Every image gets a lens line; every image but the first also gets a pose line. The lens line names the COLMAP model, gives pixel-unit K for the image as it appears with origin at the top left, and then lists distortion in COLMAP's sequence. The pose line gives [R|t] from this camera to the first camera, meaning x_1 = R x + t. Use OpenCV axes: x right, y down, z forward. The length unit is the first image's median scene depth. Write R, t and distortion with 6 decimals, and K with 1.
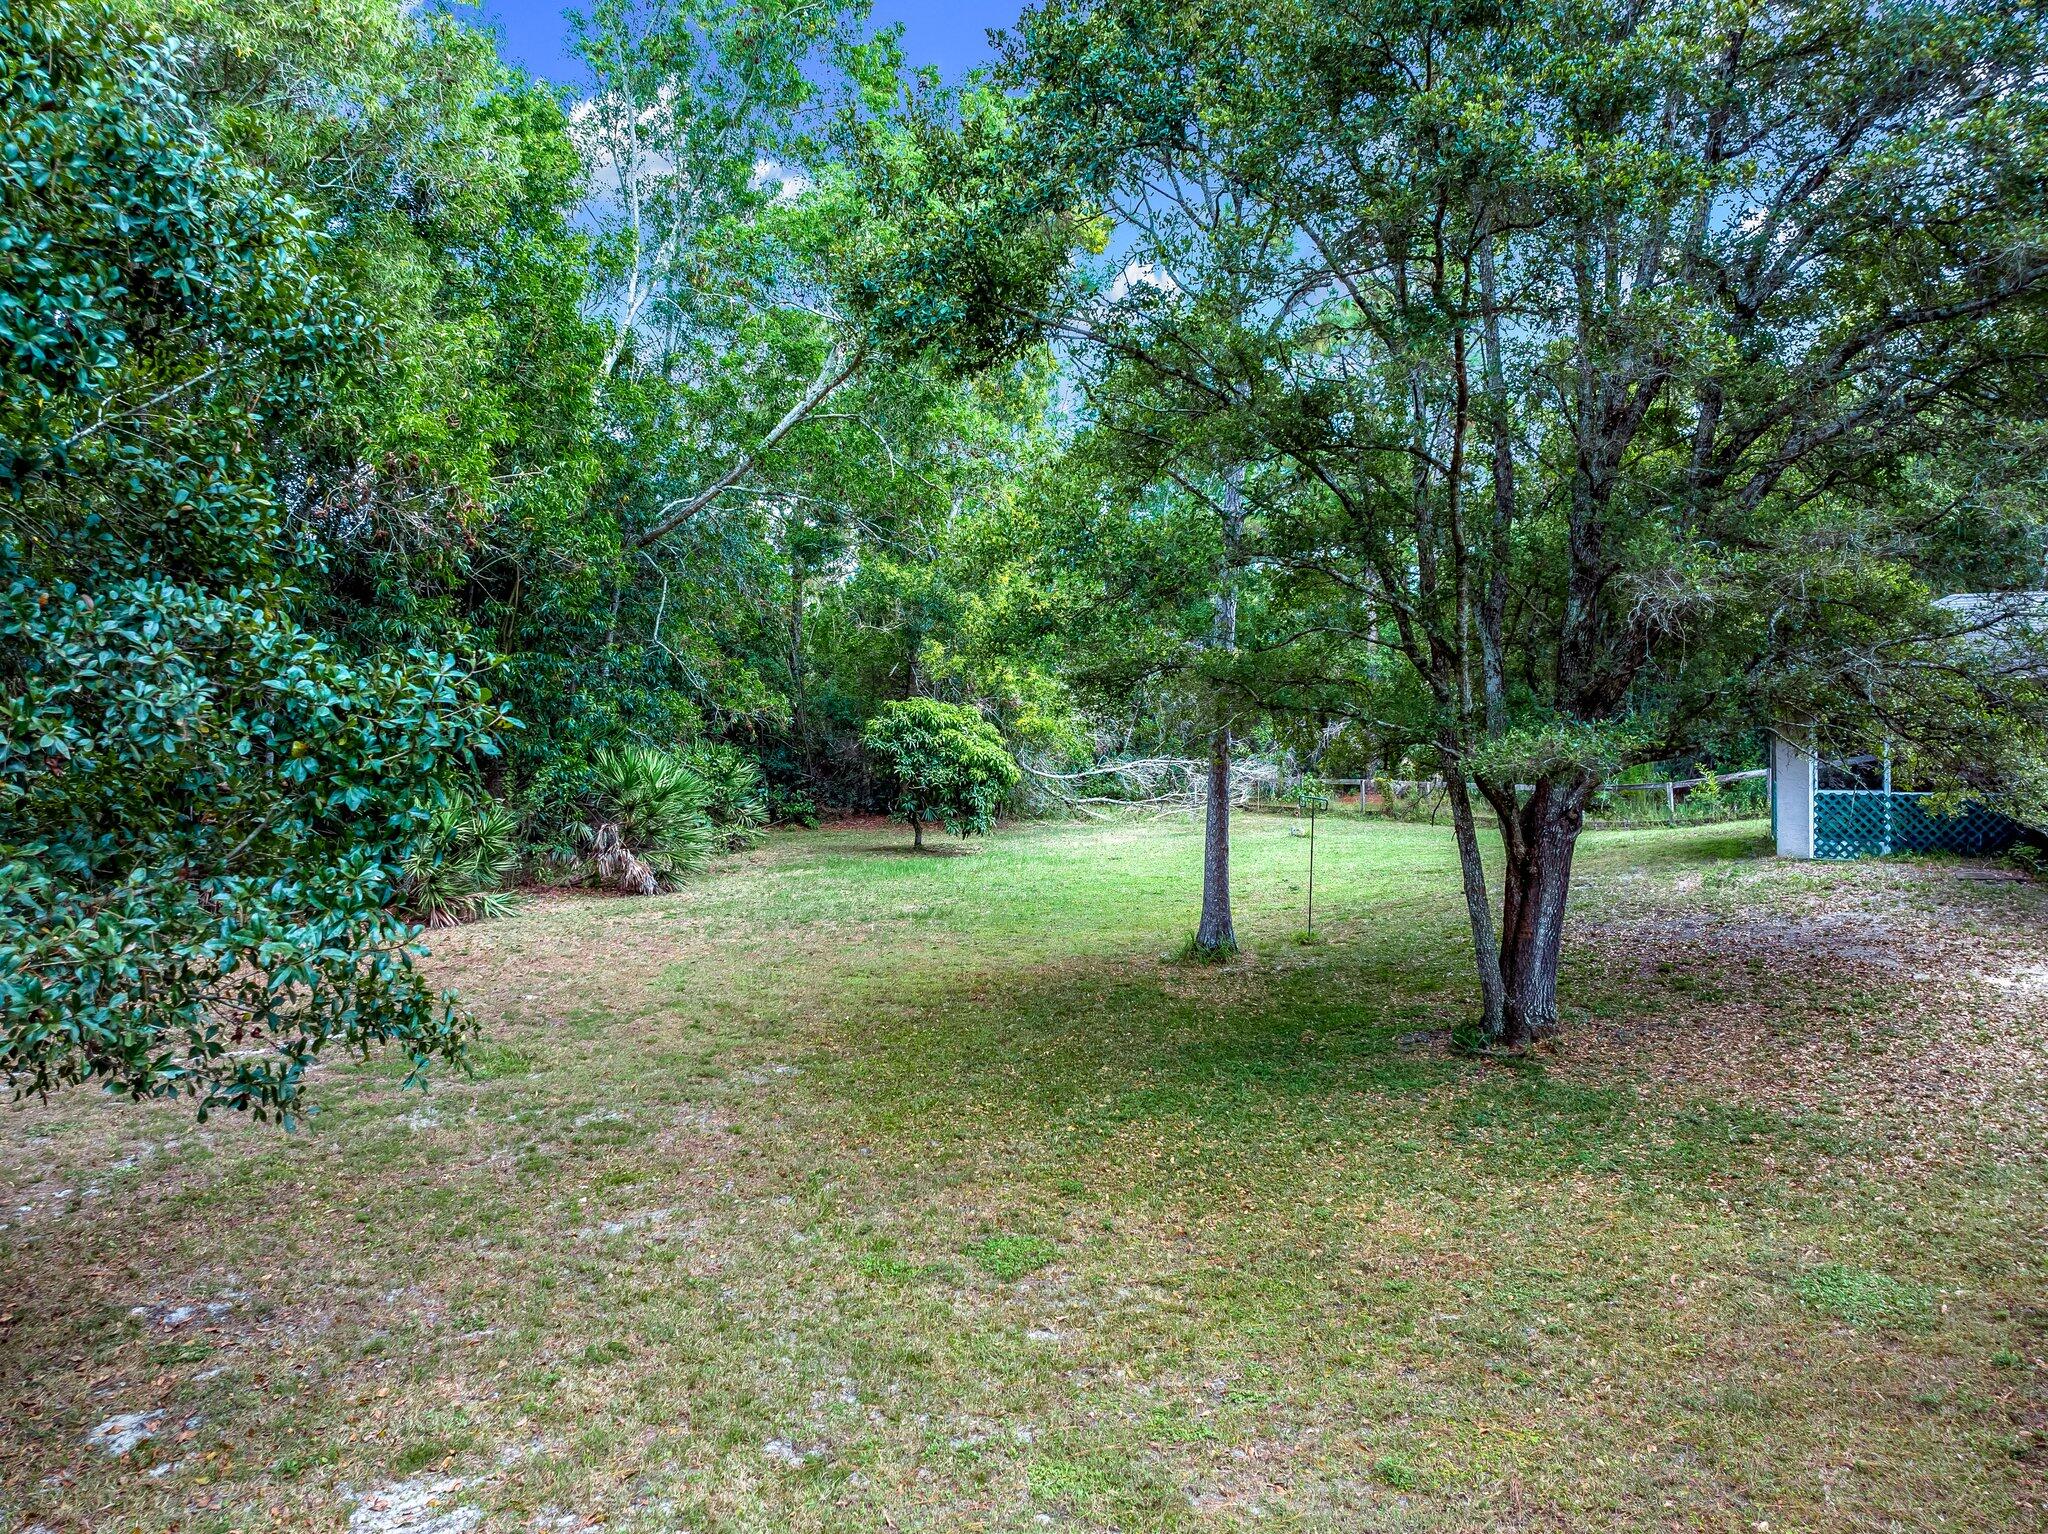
lens RADIAL K [[1510.6, 0, 1024.0], [0, 1510.6, 767.0], [0, 0, 1]] dist [-0.006872, -0.004856]
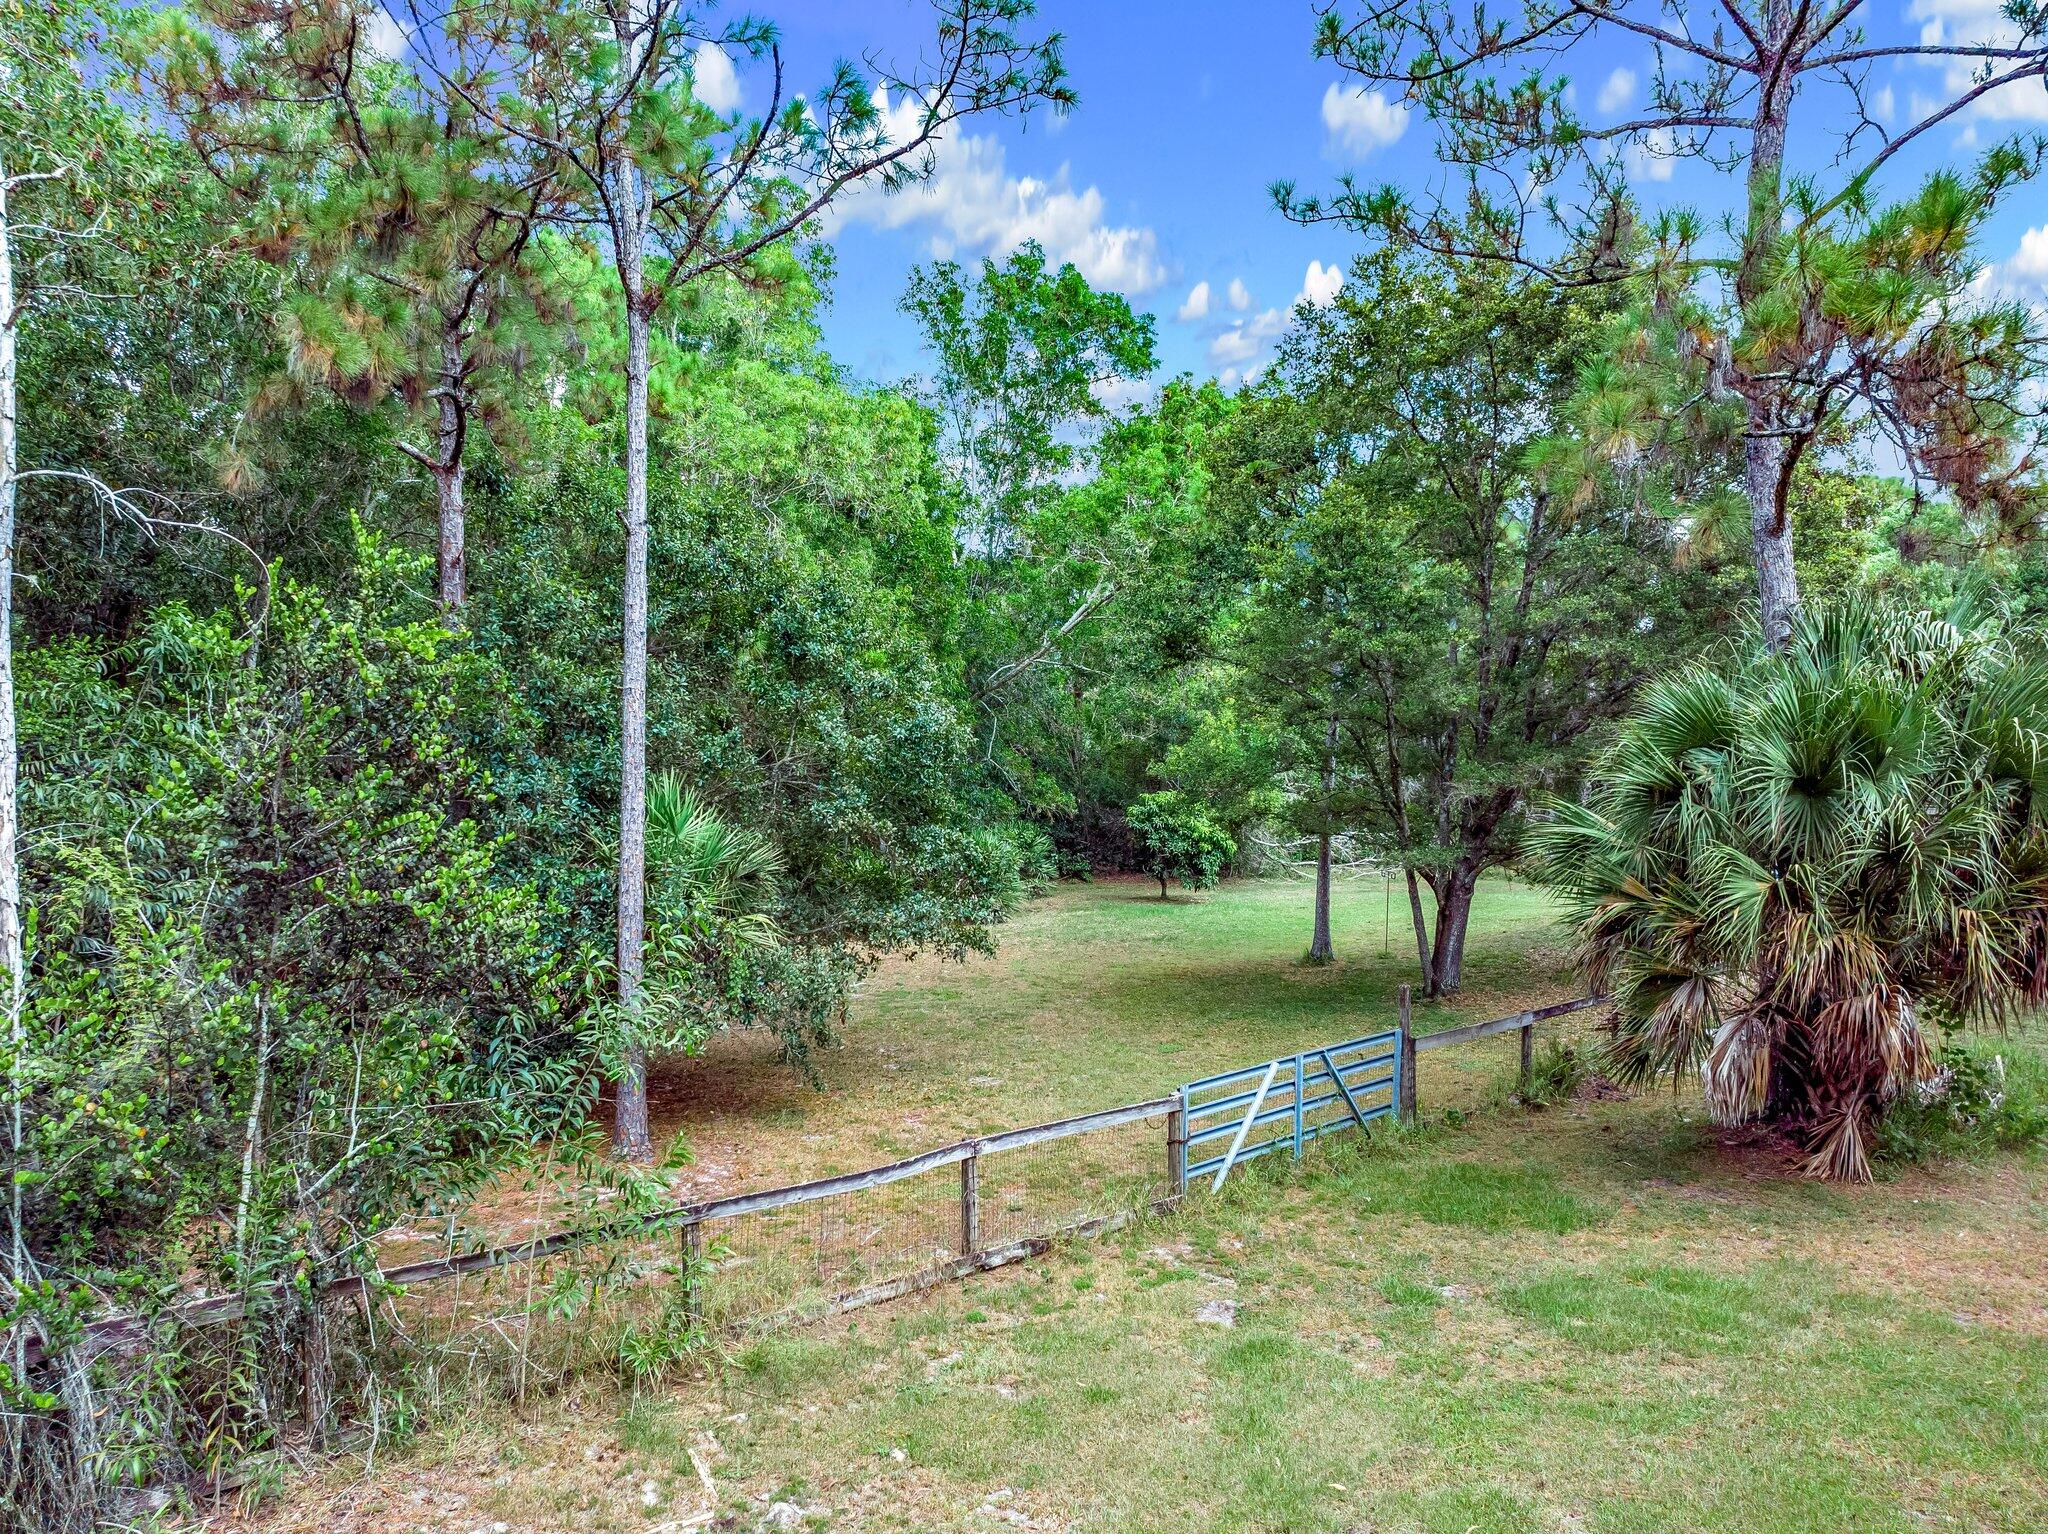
lens RADIAL K [[1510.6, 0, 1024.0], [0, 1510.6, 767.0], [0, 0, 1]] dist [-0.006872, -0.004856]
pose [[0.984075, 0.002340, -0.177736, 0.054191], [-0.008258, 0.999435, -0.032568, -0.022352], [0.177559, 0.033517, 0.983539, -0.432033]]
